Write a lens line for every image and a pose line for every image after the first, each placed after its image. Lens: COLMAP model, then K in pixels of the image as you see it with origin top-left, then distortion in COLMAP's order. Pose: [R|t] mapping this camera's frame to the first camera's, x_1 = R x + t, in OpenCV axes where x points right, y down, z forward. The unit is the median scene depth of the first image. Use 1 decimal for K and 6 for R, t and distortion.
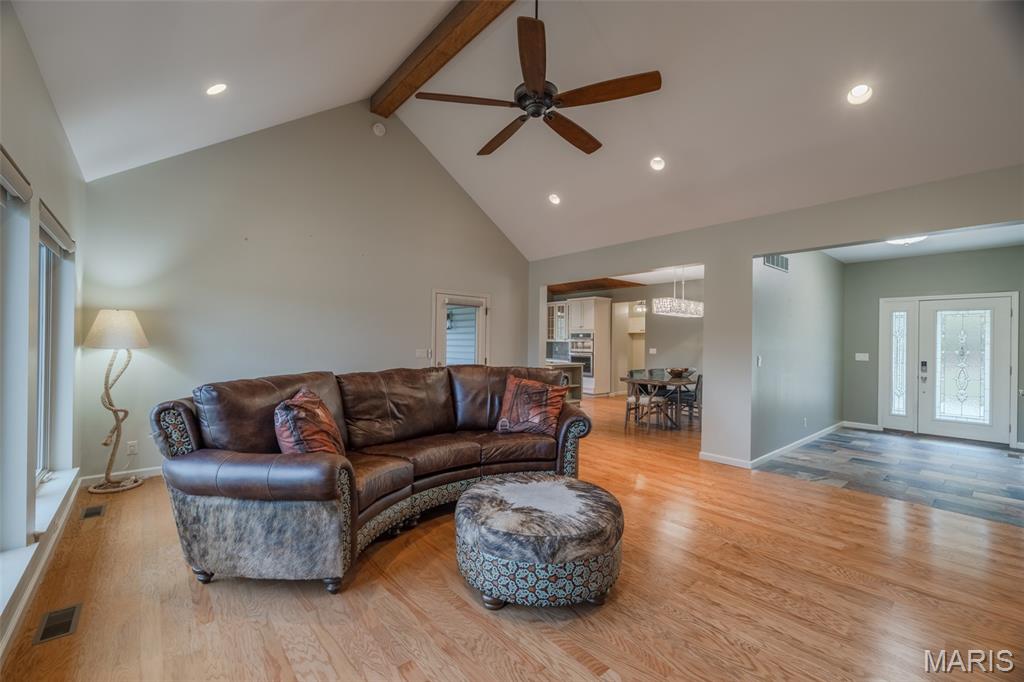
lens RADIAL K [[429.5, 0, 512.0], [0, 429.5, 341.0], [0, 0, 1]] dist [-0.001825, -0.000079]
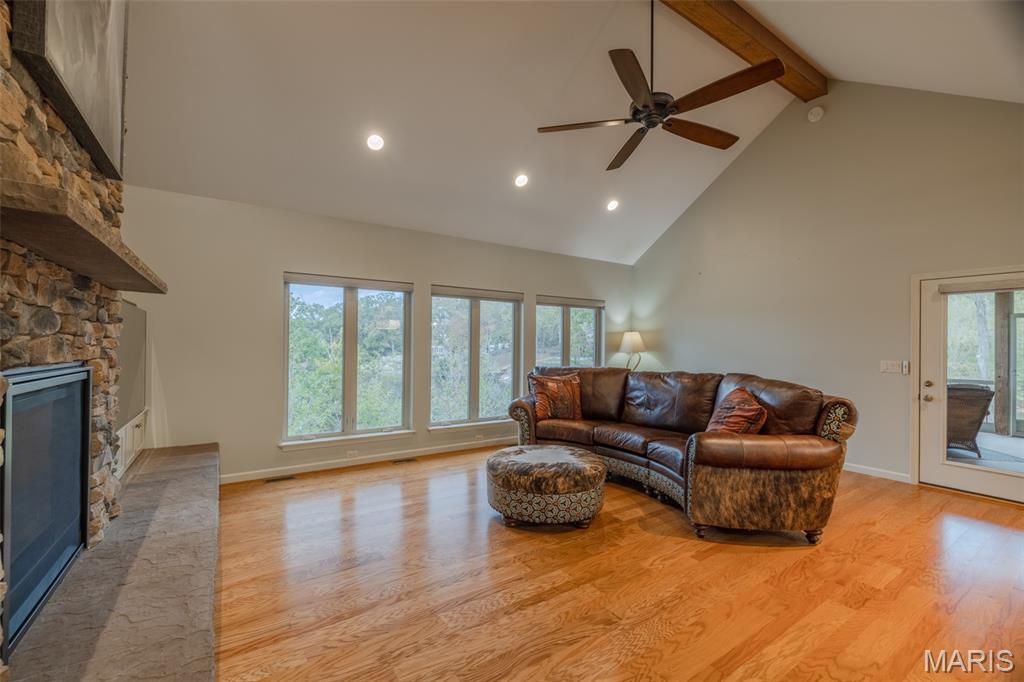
lens RADIAL K [[429.5, 0, 512.0], [0, 429.5, 341.0], [0, 0, 1]] dist [-0.001825, -0.000079]
pose [[-0.114124, -0.023521, -0.993188, 1.387042], [-0.016187, 0.999631, -0.021814, 0.014094], [0.993335, 0.013587, -0.114462, 0.978188]]
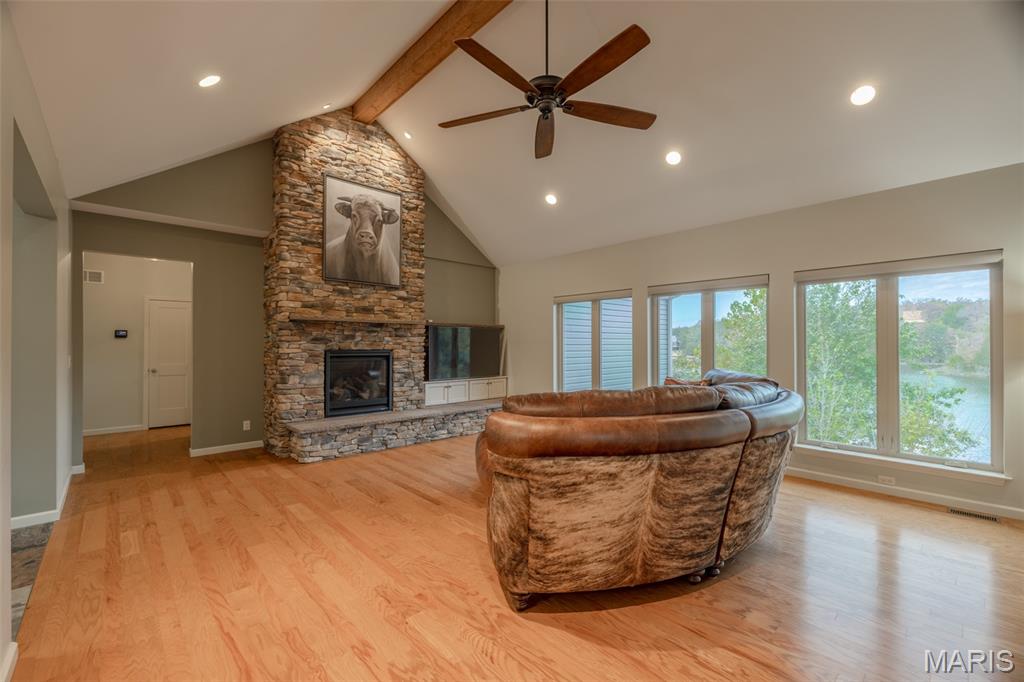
lens RADIAL K [[429.1, 0, 512.0], [0, 429.1, 341.0], [0, 0, 1]] dist [-0.039930, 0.000025]
pose [[-0.998892, -0.011231, -0.045696, 0.214231], [-0.010934, 0.999918, -0.006741, 0.005390], [0.045768, -0.006233, -0.998933, 2.455167]]
